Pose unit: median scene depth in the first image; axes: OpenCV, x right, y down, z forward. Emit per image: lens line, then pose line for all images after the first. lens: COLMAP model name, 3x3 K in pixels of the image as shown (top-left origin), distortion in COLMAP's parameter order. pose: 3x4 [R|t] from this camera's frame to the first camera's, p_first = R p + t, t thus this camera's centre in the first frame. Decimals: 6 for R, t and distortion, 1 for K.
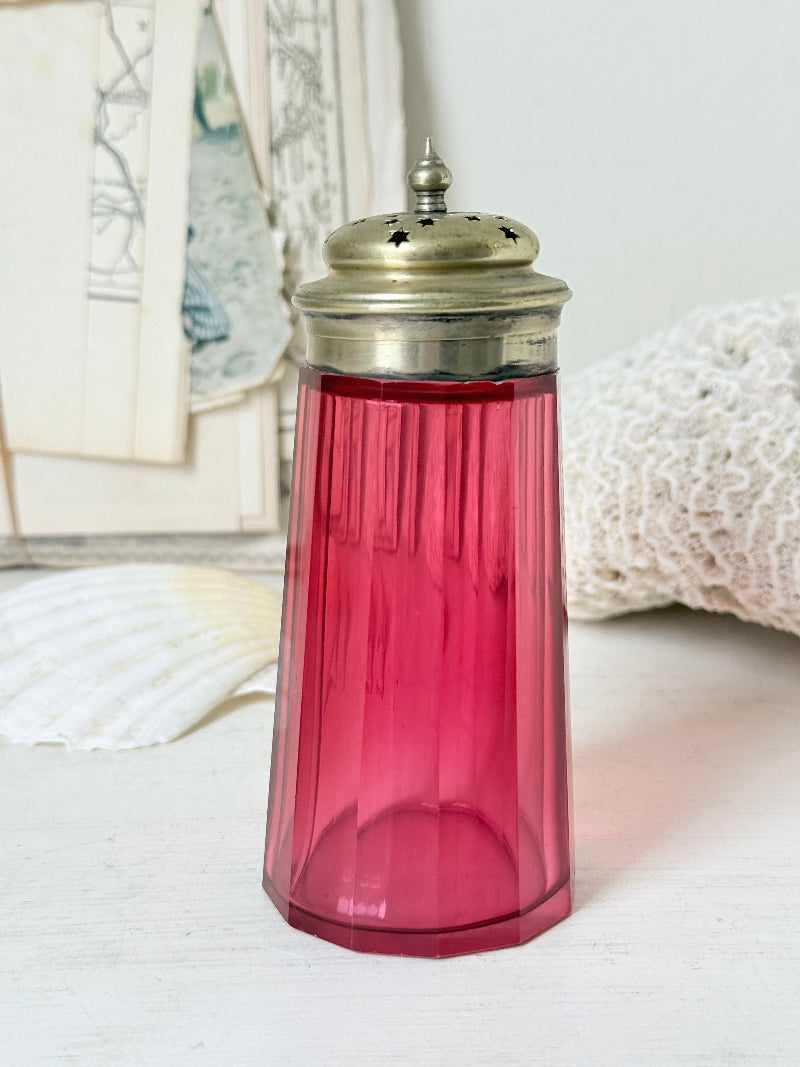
lens RADIAL K [[1527.2, 0, 400.0], [0, 1527.2, 533.5], [0, 0, 1]] dist [0.172047, -0.381878]
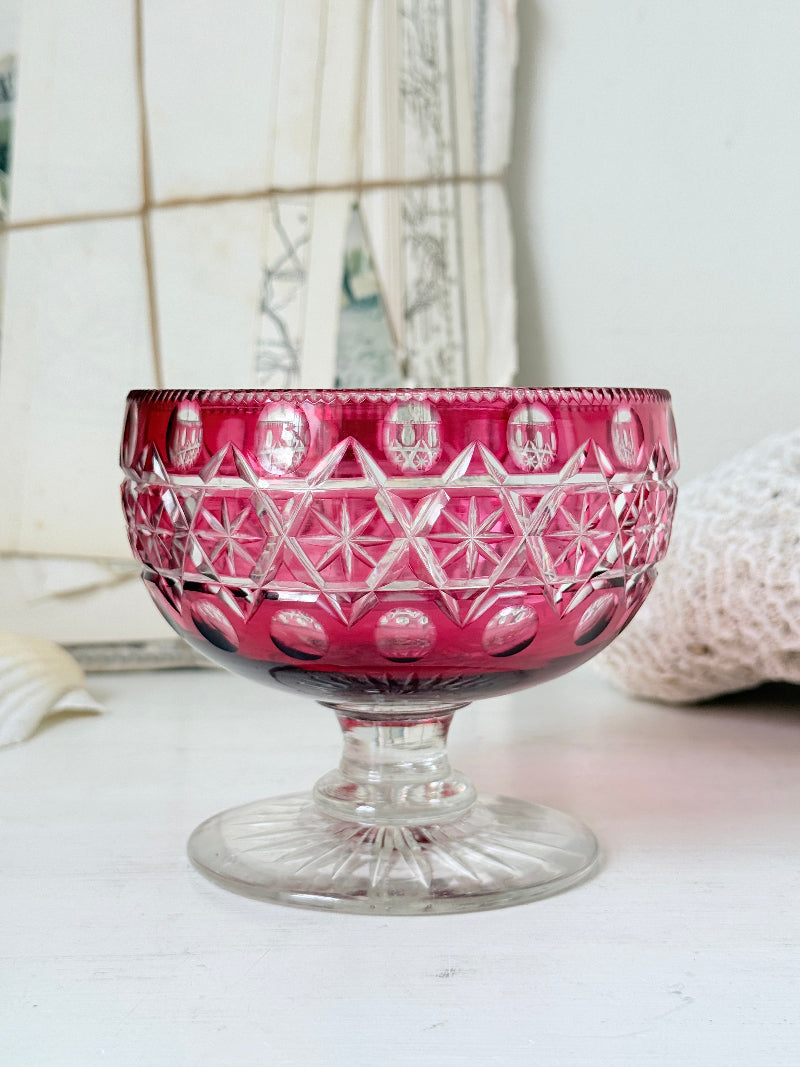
lens RADIAL K [[1527.2, 0, 400.0], [0, 1527.2, 533.5], [0, 0, 1]] dist [0.172047, -0.381878]
pose [[0.998634, -0.002859, -0.052166, -0.025718], [-0.005306, 0.987789, -0.155706, 0.106702], [0.051975, 0.155770, 0.986425, -0.156392]]
